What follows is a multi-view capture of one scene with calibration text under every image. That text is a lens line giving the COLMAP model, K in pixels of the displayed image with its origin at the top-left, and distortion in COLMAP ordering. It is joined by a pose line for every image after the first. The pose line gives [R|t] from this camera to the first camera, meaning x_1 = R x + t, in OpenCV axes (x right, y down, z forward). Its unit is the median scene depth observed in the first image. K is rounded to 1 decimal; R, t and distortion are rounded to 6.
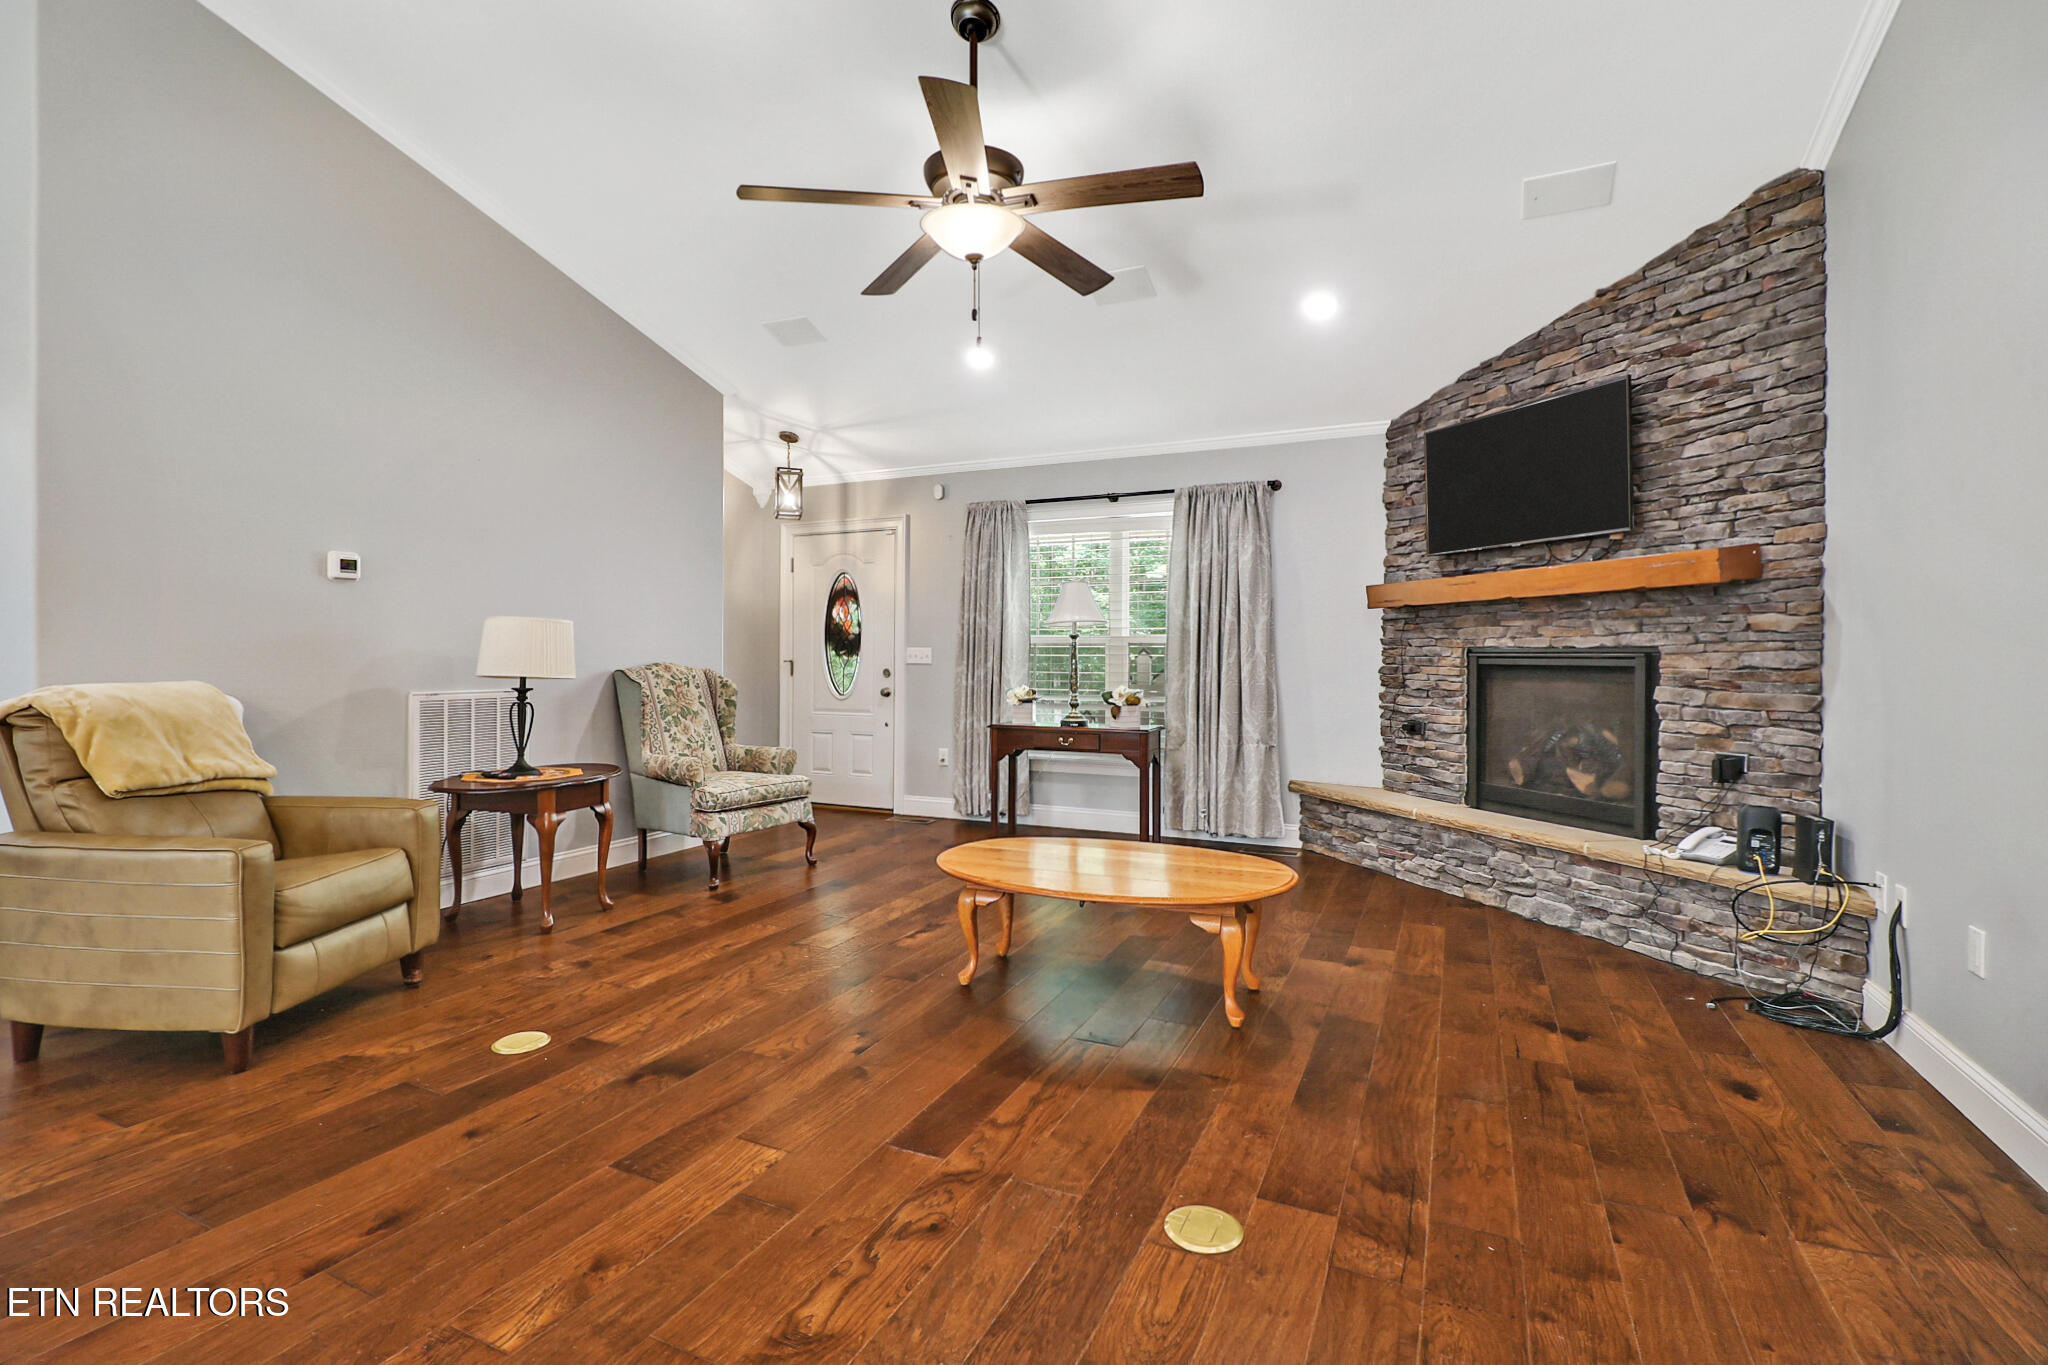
lens RADIAL K [[972.5, 0, 1018.0], [0, 972.5, 671.2], [0, 0, 1]] dist [0.002869, 0.000124]
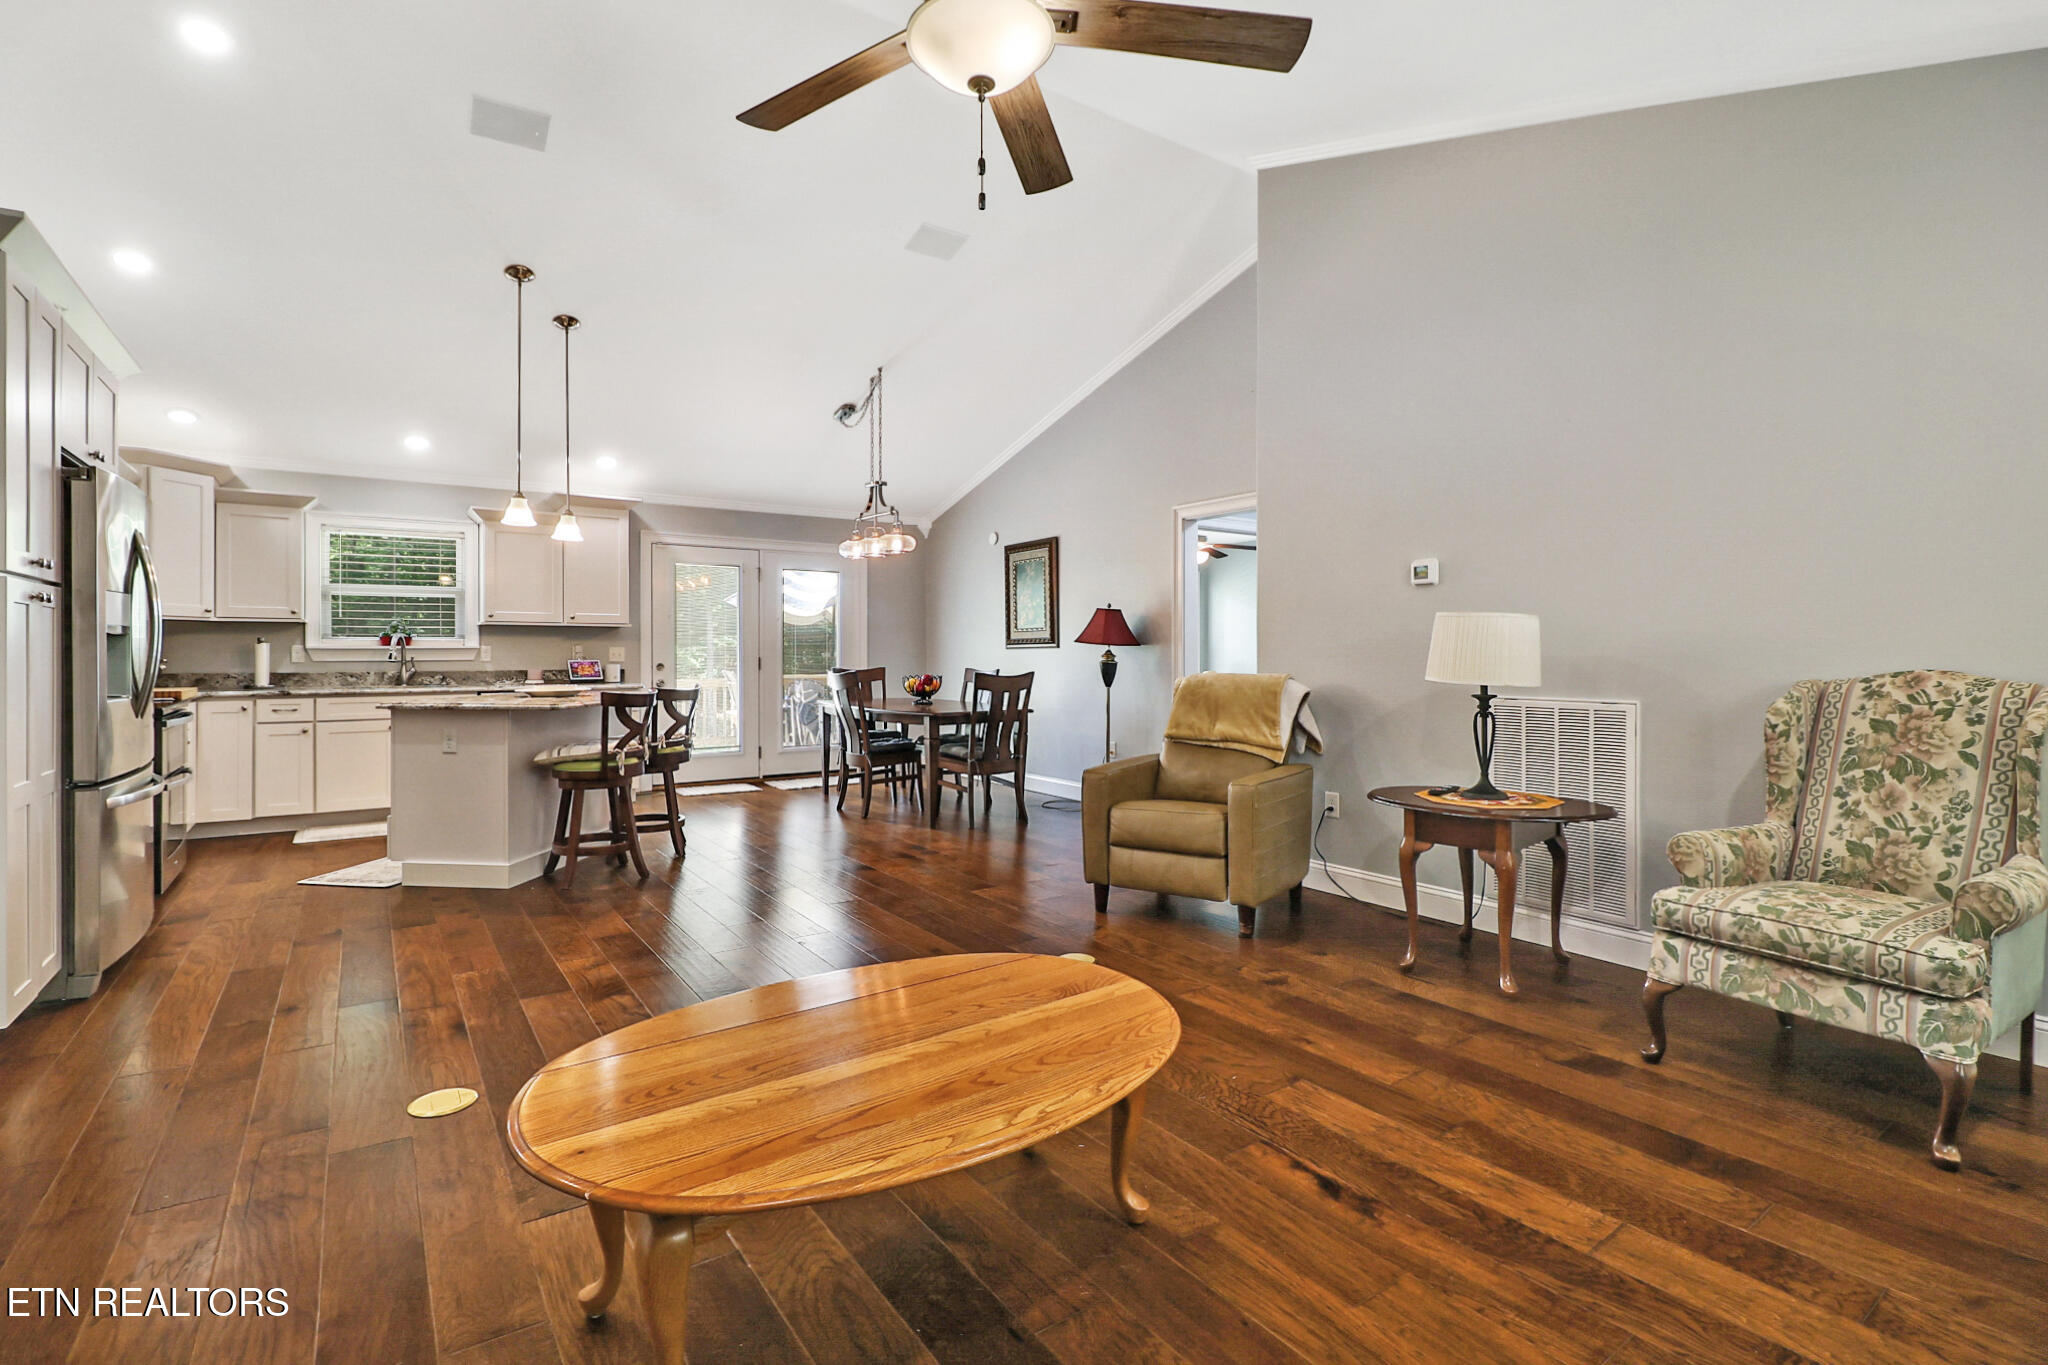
lens RADIAL K [[972.5, 0, 1016.7], [0, 972.5, 664.9], [0, 0, 1]] dist [0.002869, 0.000124]
pose [[-0.521069, 0.008764, -0.853470, 0.423126], [-0.013091, 0.999748, 0.018258, -0.018812], [0.853414, 0.020686, -0.520823, 1.097496]]
